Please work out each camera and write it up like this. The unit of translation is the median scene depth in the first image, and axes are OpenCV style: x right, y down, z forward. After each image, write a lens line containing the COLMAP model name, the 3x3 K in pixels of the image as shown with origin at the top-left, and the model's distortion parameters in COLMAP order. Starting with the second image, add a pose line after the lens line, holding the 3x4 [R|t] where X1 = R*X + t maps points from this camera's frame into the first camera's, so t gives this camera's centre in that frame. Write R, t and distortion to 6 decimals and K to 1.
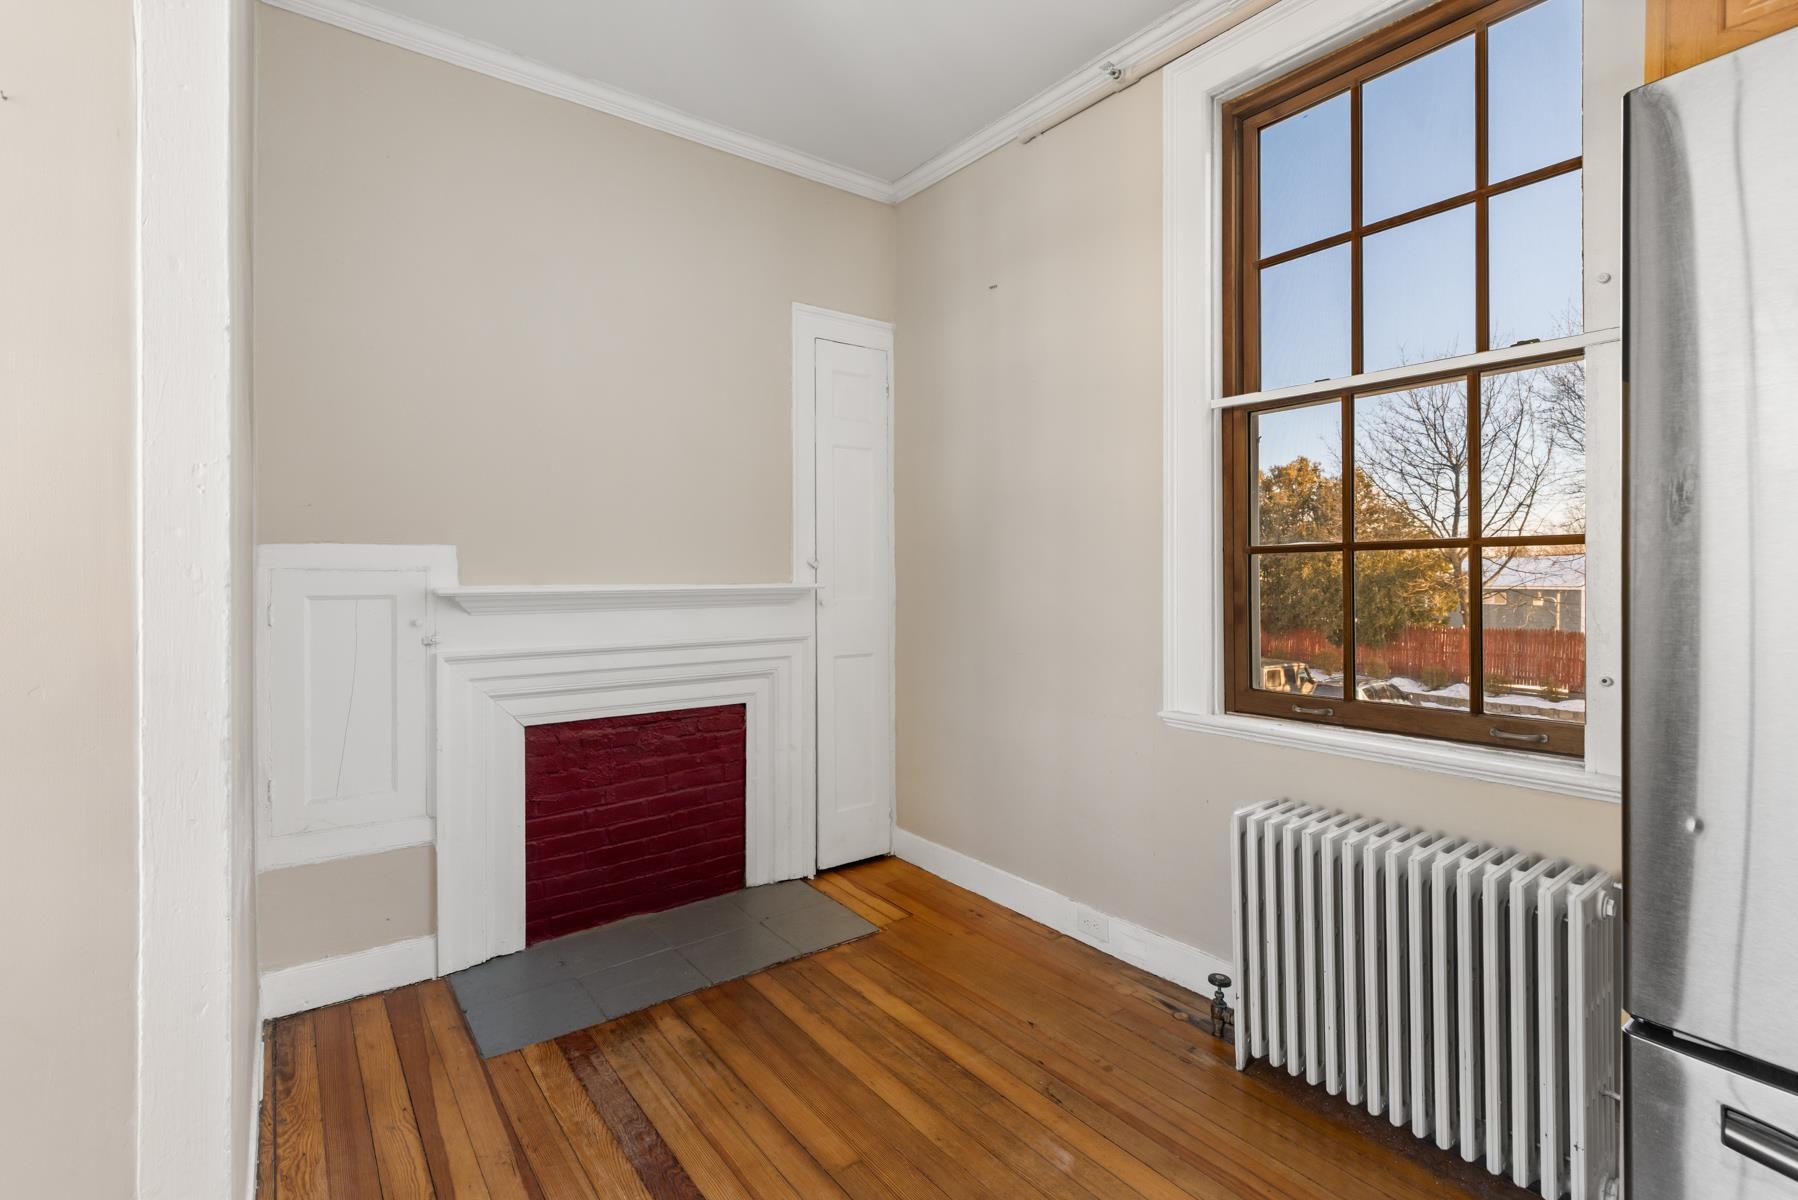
lens RADIAL K [[838.6, 0, 931.0], [0, 838.6, 571.6], [0, 0, 1]] dist [0.000299, -0.000269]
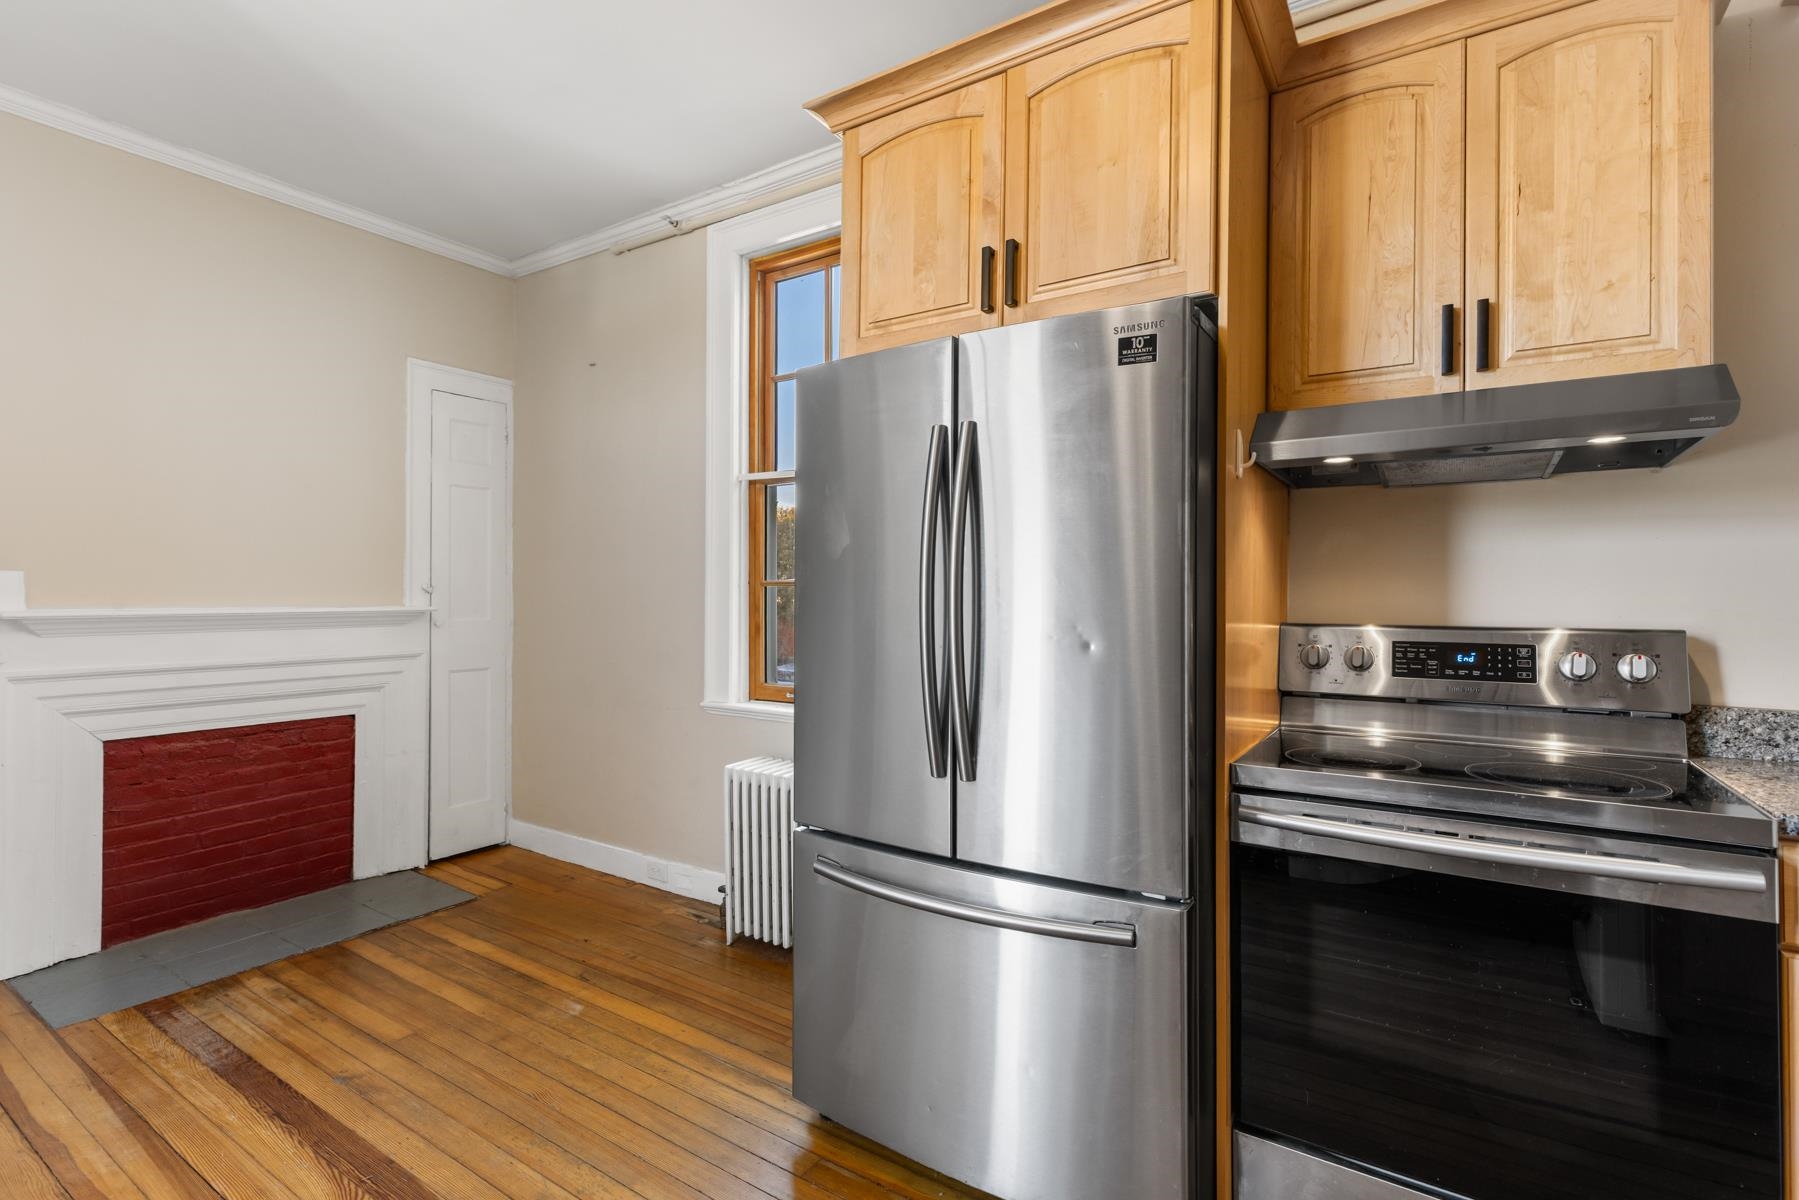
lens RADIAL K [[815.3, 0, 907.2], [0, 815.3, 589.5], [0, 0, 1]] dist [0.002557, 0.000326]
pose [[0.946433, 0.008167, 0.322798, 0.155321], [-0.006954, 0.999964, -0.004912, -0.010770], [-0.322827, 0.002404, 0.946455, -0.333785]]
